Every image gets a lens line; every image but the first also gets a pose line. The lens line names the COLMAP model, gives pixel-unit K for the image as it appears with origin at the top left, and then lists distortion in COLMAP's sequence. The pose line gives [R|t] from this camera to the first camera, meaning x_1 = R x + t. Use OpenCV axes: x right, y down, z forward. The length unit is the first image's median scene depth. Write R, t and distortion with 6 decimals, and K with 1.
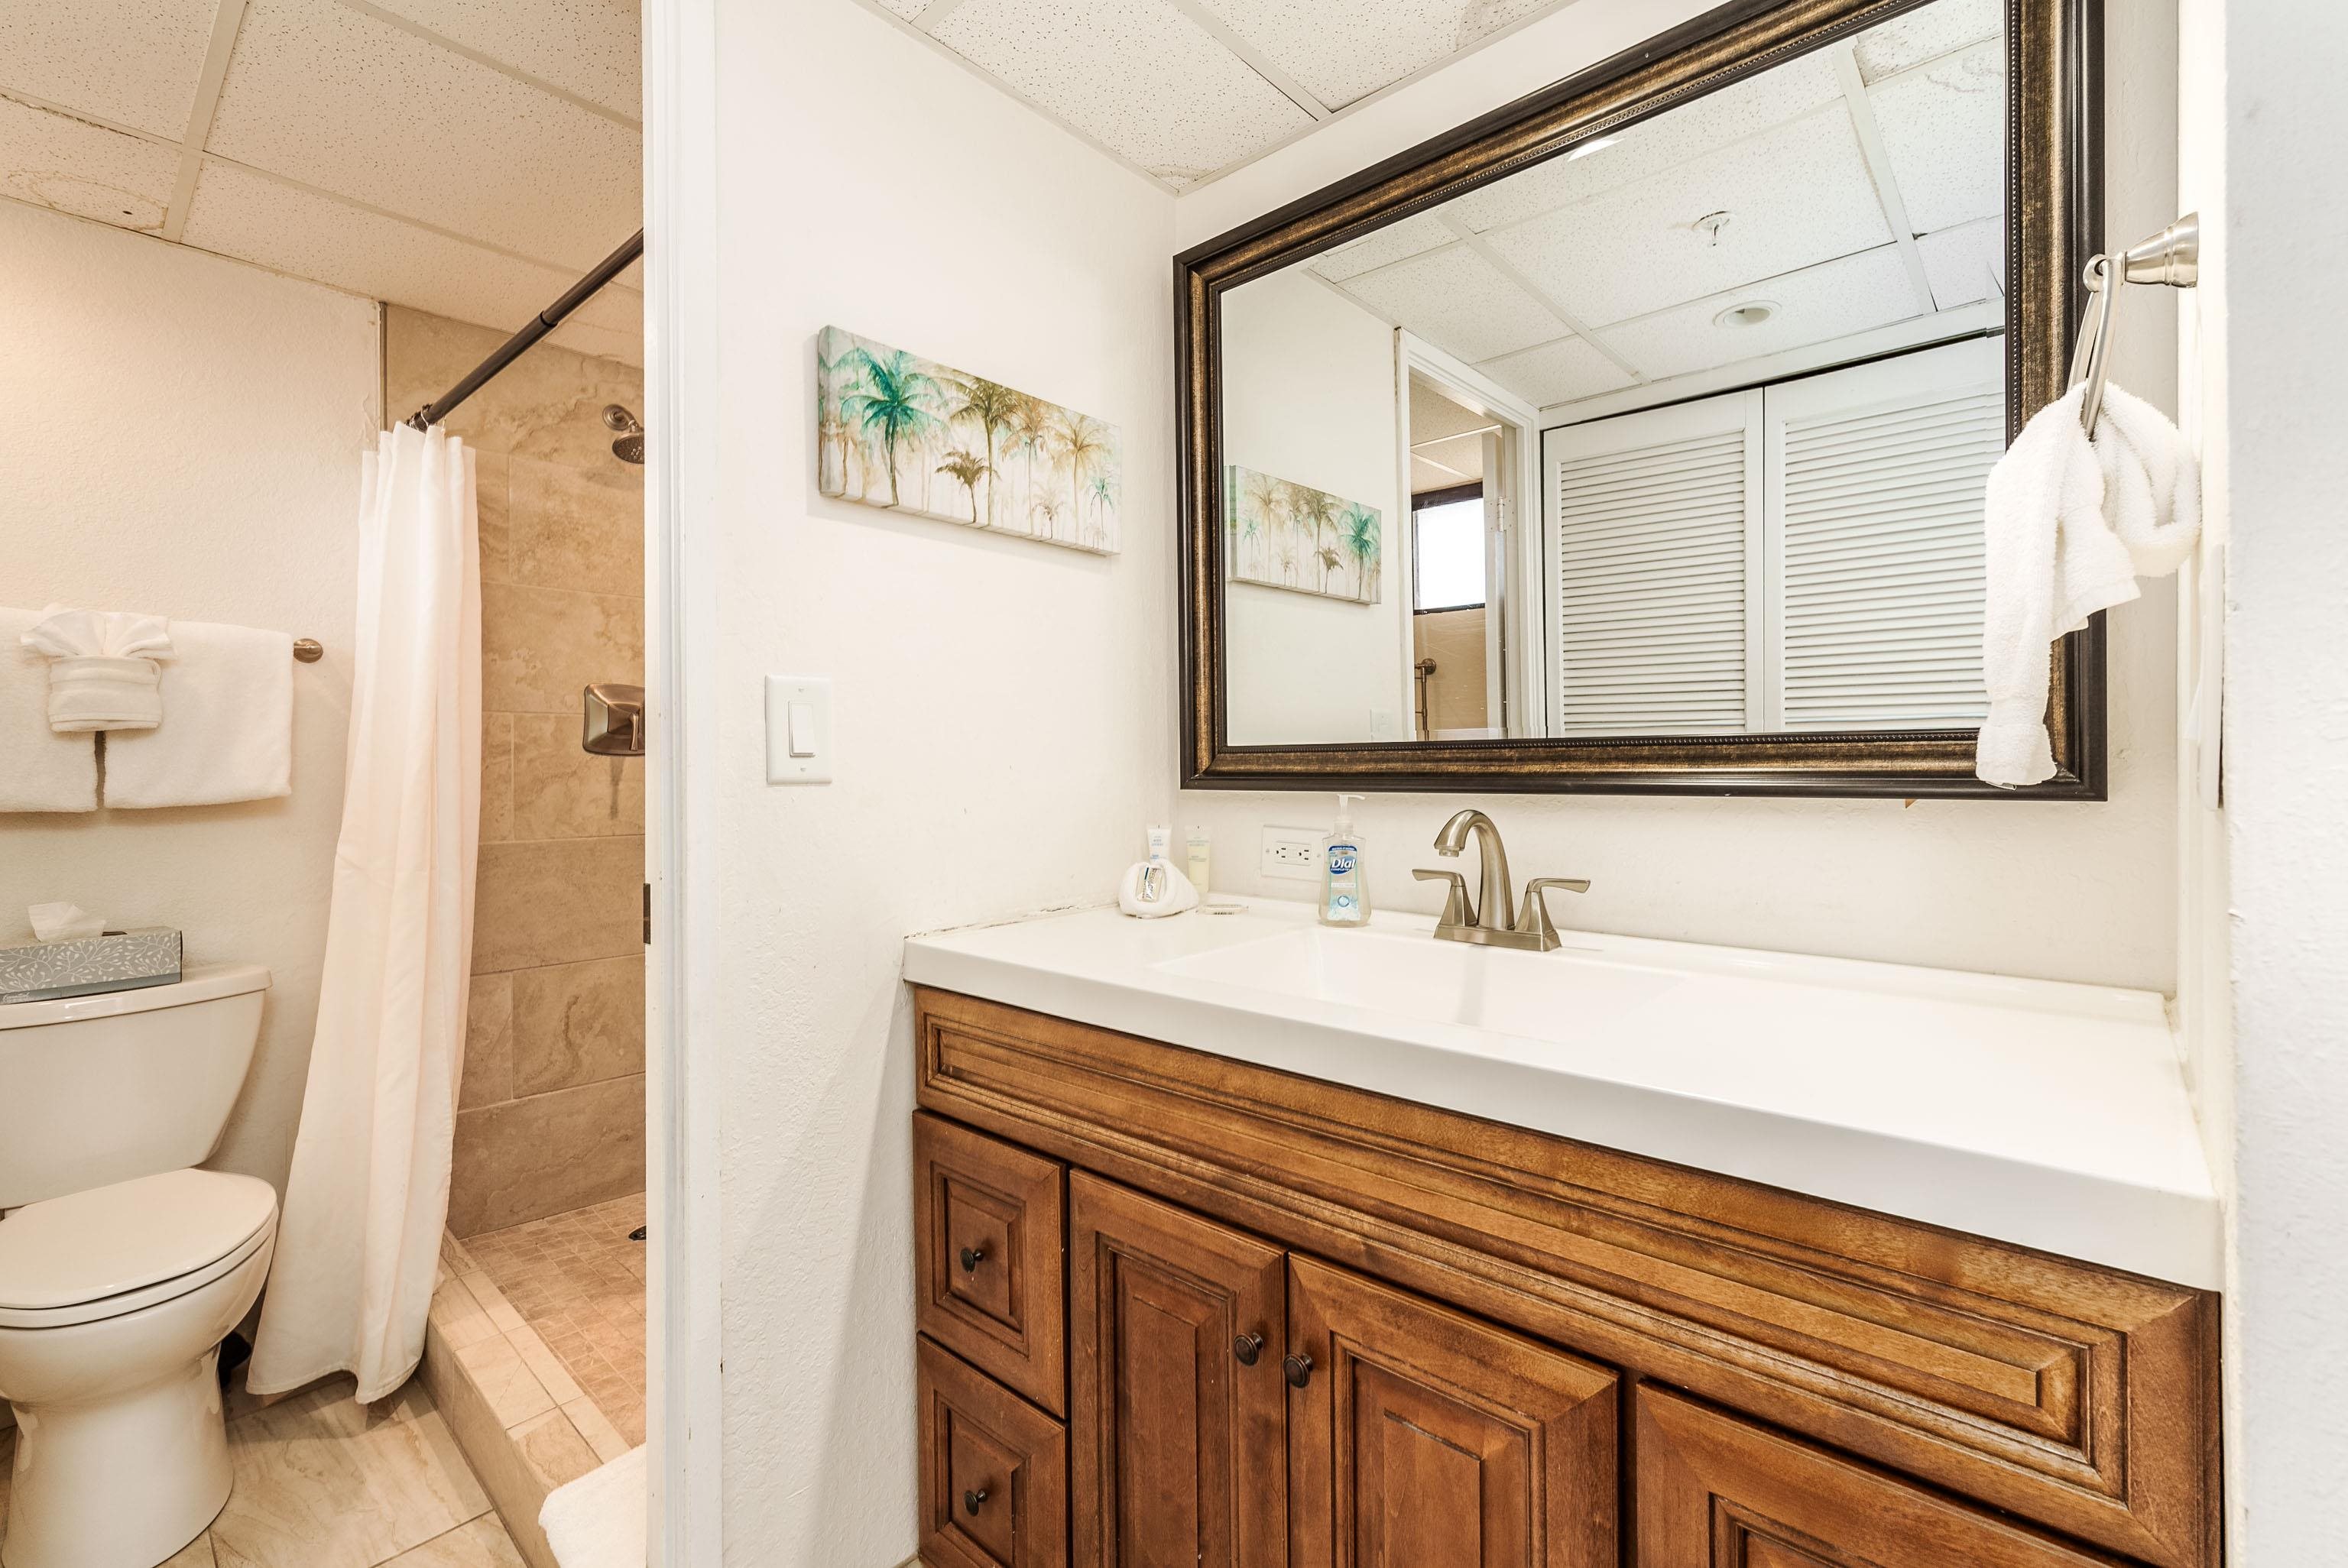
lens RADIAL K [[1016.7, 0, 1107.8], [0, 1016.7, 754.5], [0, 0, 1]] dist [0.003643, -0.000386]
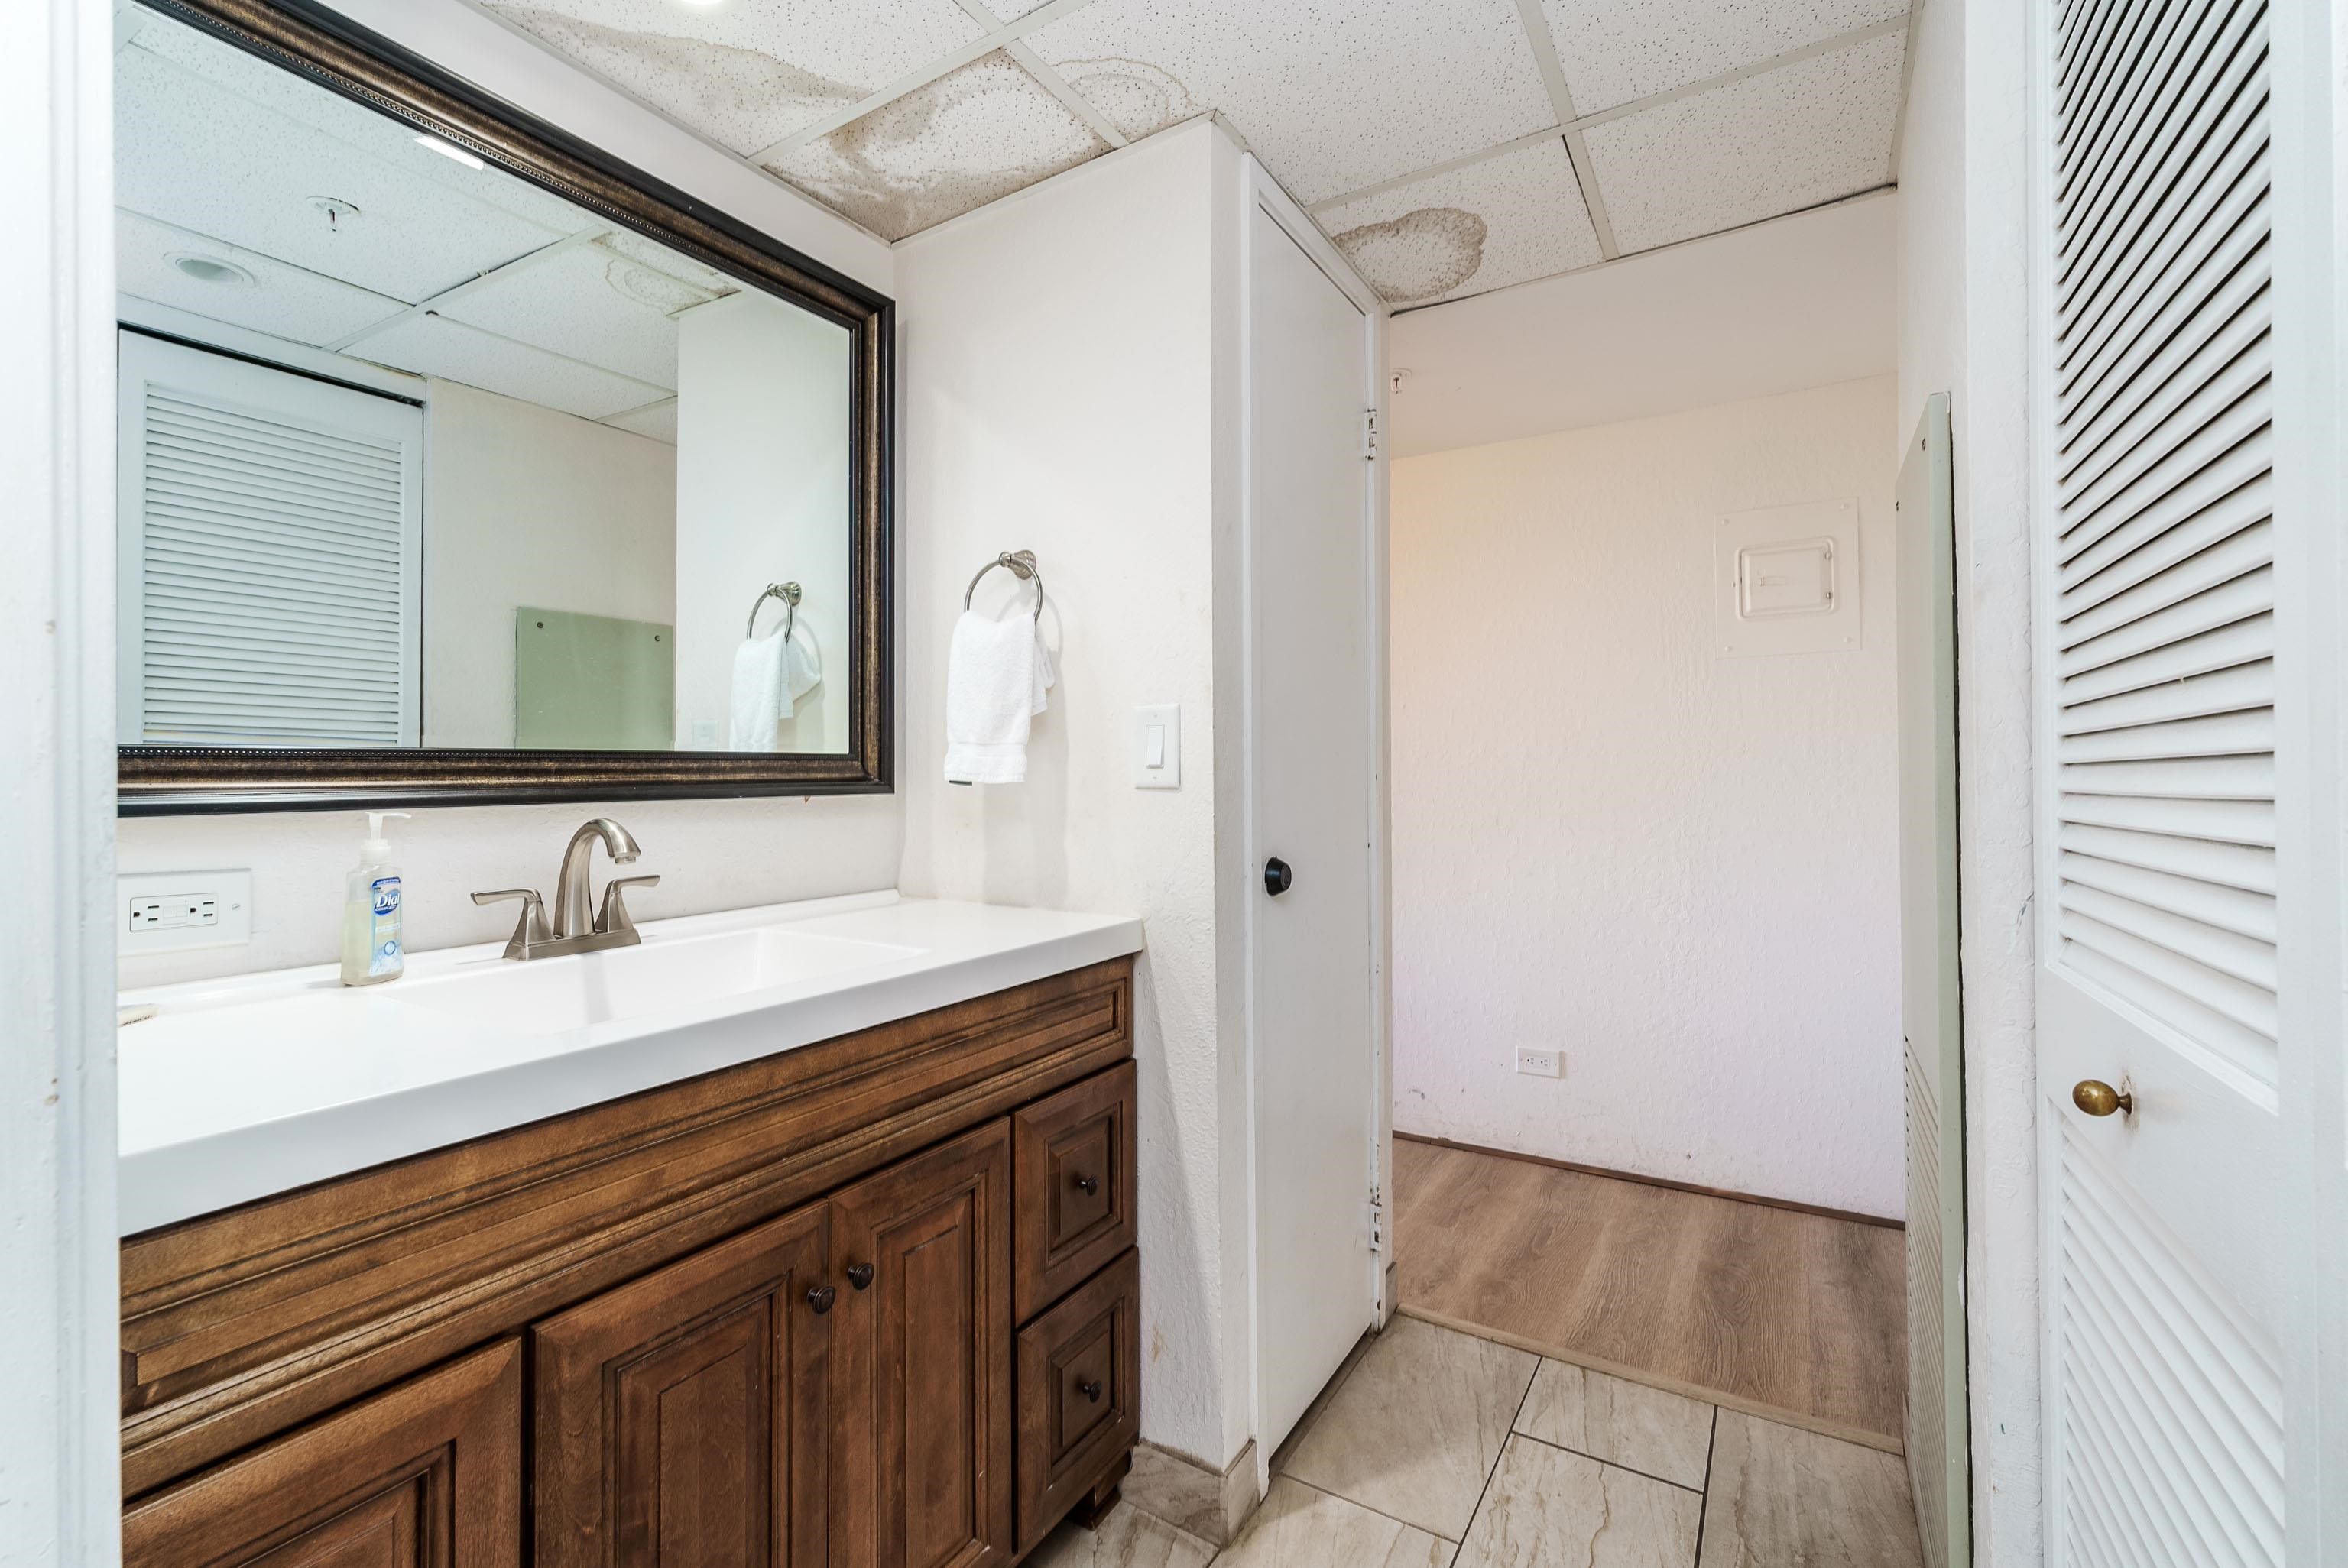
lens RADIAL K [[1016.7, 0, 1140.4], [0, 1016.7, 770.0], [0, 0, 1]] dist [0.003643, -0.000386]
pose [[-0.178860, 0.007189, 0.983848, -0.959495], [-0.000472, 0.999973, -0.007392, 0.014692], [-0.983874, -0.001786, -0.178851, 0.810050]]
